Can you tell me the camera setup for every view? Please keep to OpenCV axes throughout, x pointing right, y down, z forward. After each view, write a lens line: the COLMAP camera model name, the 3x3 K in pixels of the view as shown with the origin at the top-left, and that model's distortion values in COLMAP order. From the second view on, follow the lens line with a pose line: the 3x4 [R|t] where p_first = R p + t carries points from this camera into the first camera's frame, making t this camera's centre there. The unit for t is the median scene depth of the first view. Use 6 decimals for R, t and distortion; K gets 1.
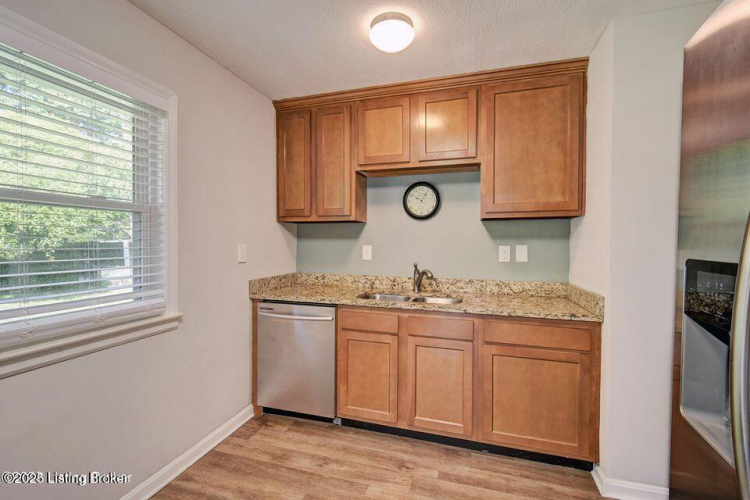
lens RADIAL K [[330.8, 0, 374.2], [0, 330.8, 245.1], [0, 0, 1]] dist [0.012853, -0.009235]
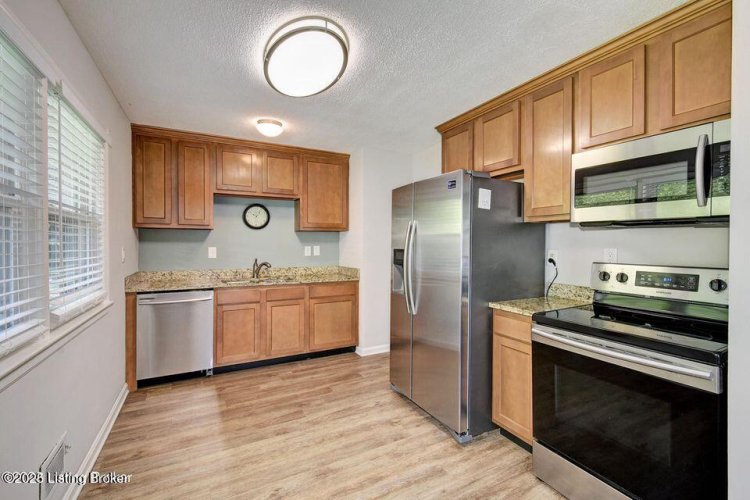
lens RADIAL K [[330.8, 0, 374.2], [0, 330.8, 245.1], [0, 0, 1]] dist [0.012853, -0.009235]
pose [[0.714319, -0.005918, 0.699795, -0.597444], [0.009744, 0.999951, -0.001489, 0.001549], [-0.699752, 0.007882, 0.714342, -0.491895]]
